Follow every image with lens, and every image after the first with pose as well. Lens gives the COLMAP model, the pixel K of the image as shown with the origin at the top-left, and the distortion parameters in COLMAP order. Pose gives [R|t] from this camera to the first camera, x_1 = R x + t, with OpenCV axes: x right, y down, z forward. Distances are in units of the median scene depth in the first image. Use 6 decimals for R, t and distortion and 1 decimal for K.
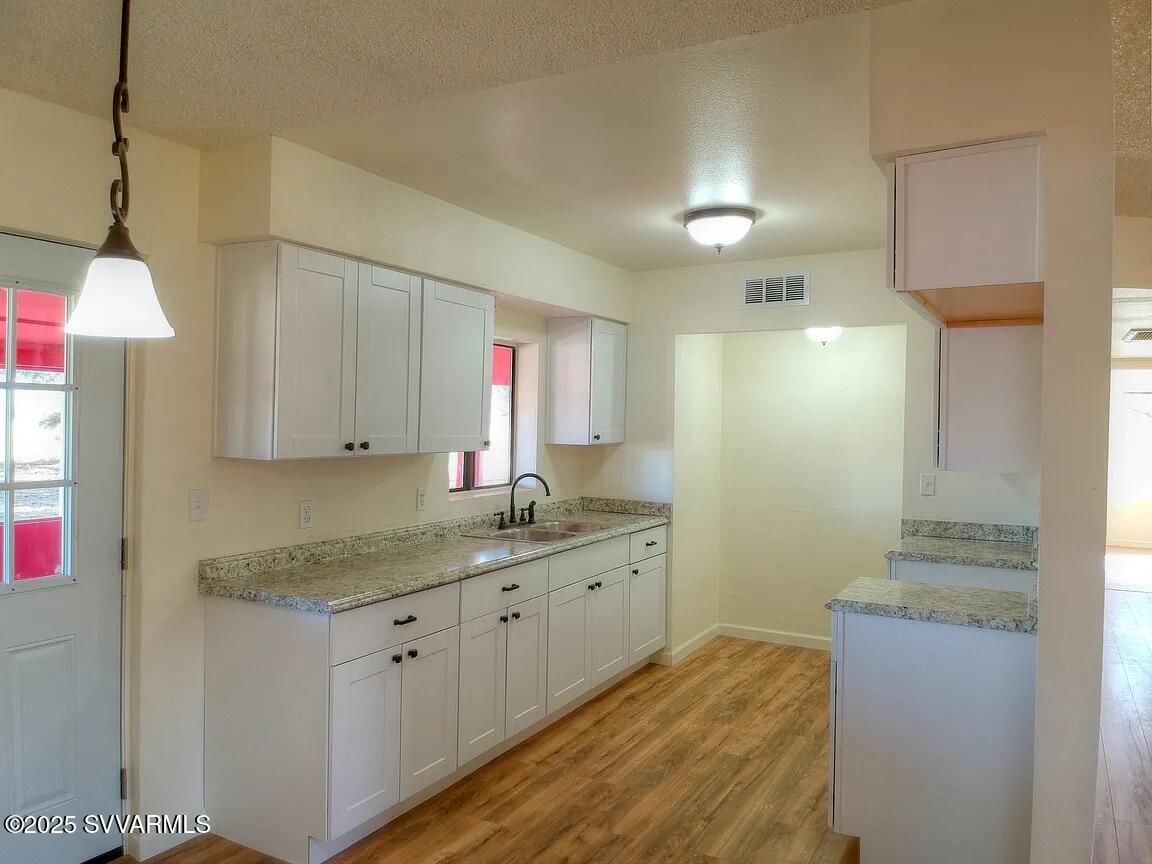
lens RADIAL K [[860.9, 0, 586.2], [0, 860.9, 422.4], [0, 0, 1]] dist [0.051524, -0.060021]
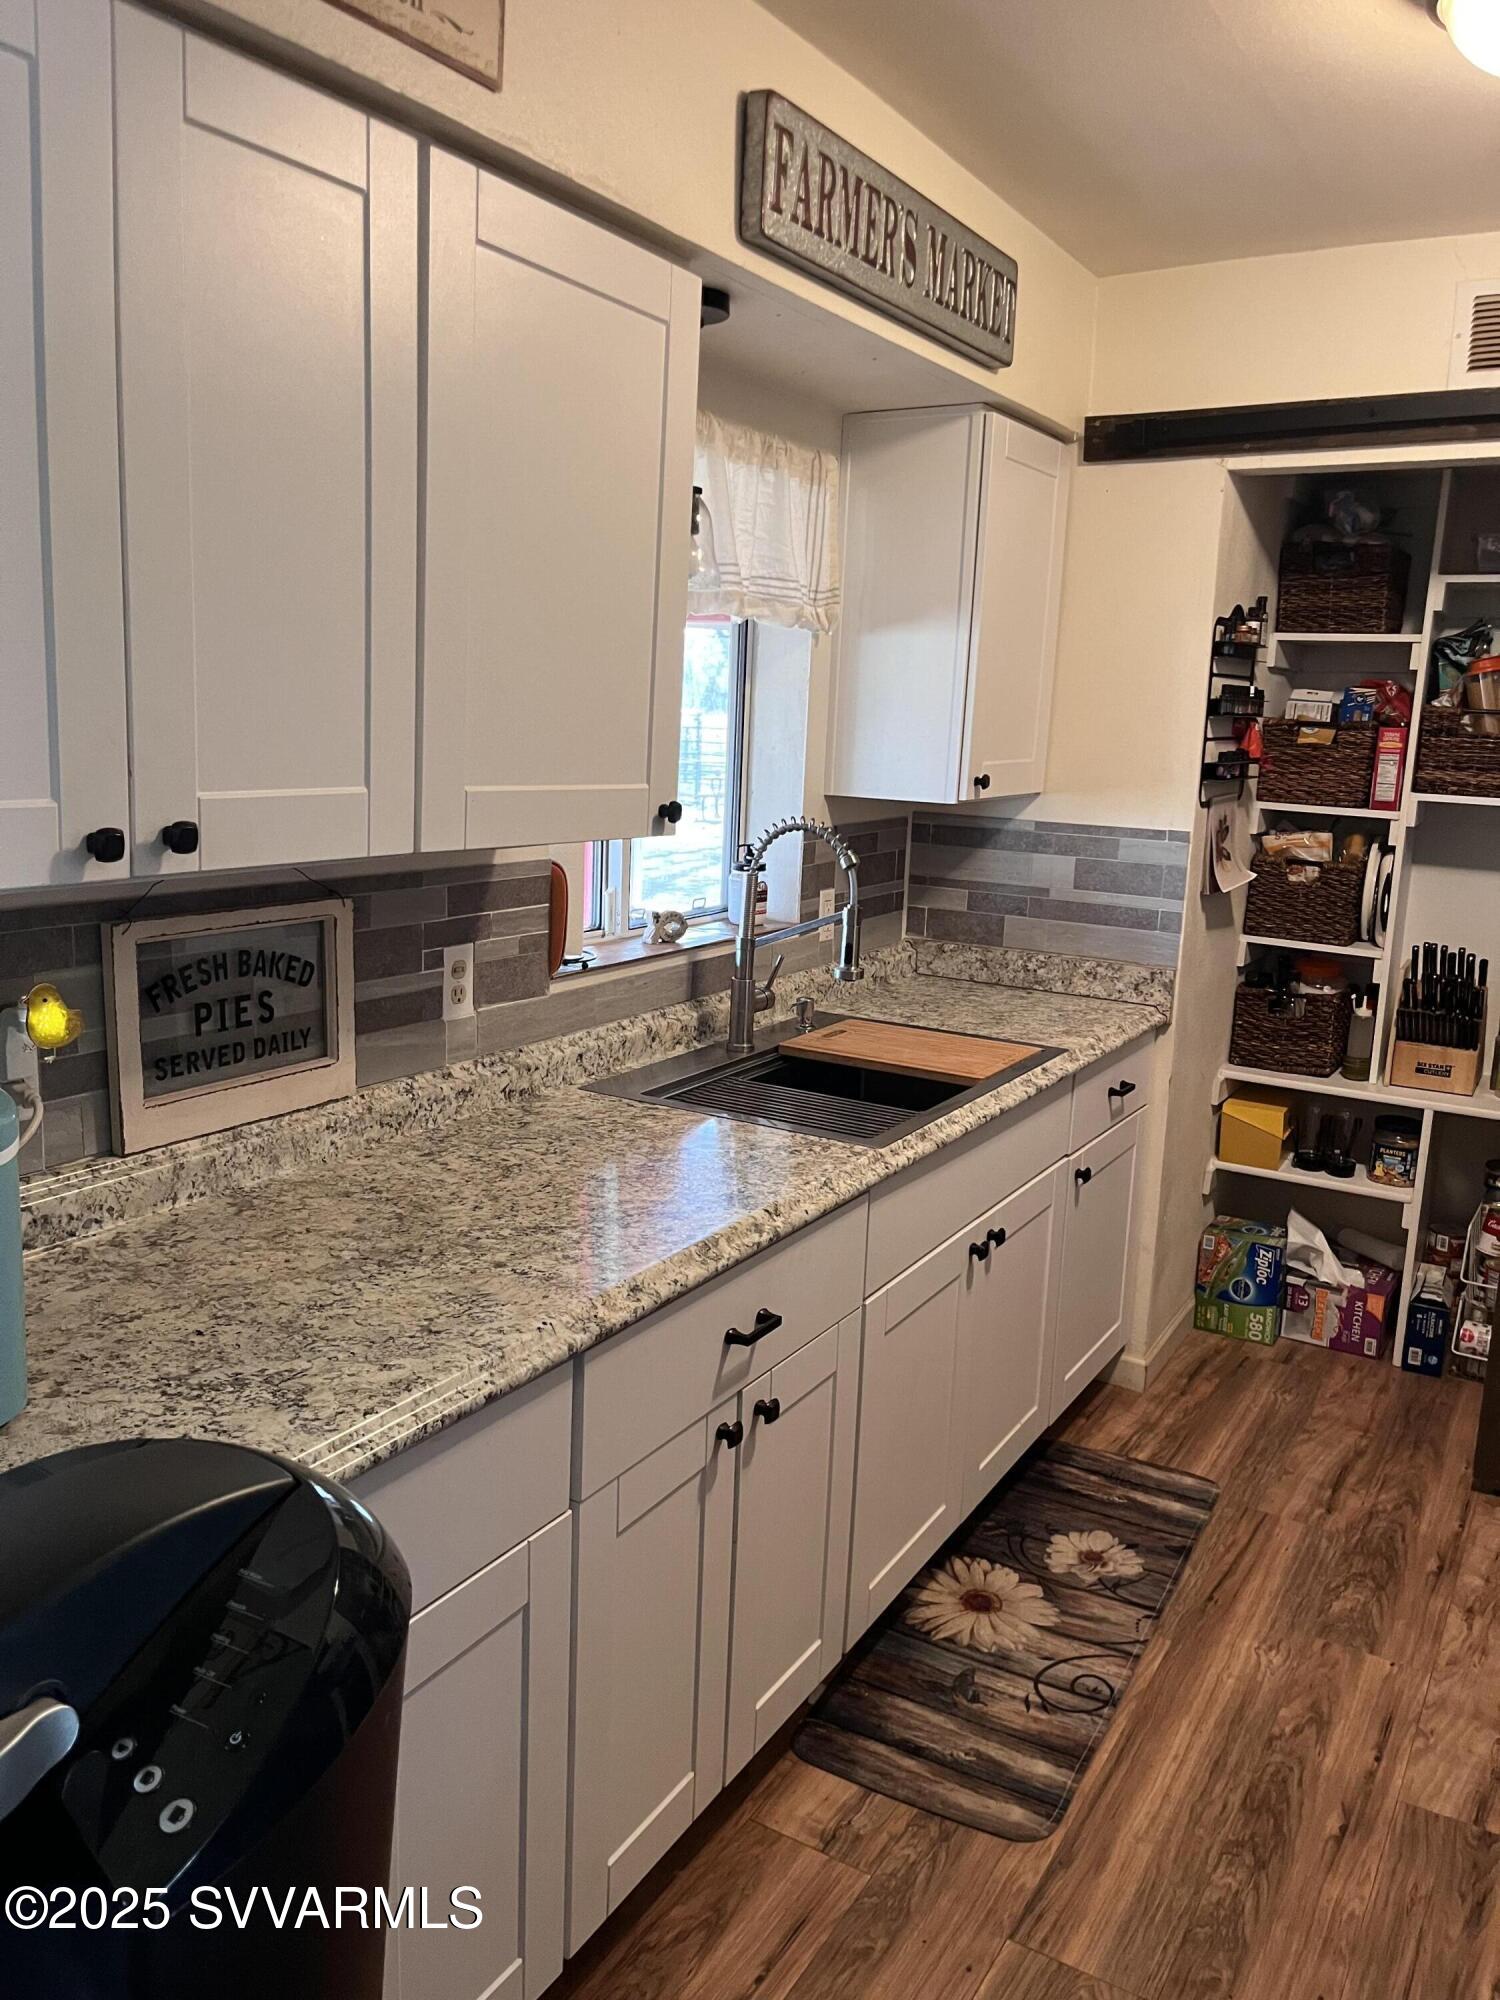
lens RADIAL K [[1518.0, 0, 750.0], [0, 1518.0, 1000.0], [0, 0, 1]] dist [-0.003156, 0.000010]
pose [[0.998749, 0.025931, -0.042755, -0.066282], [-0.017723, 0.983094, 0.182244, -0.007453], [0.046757, -0.181258, 0.982323, 0.497327]]
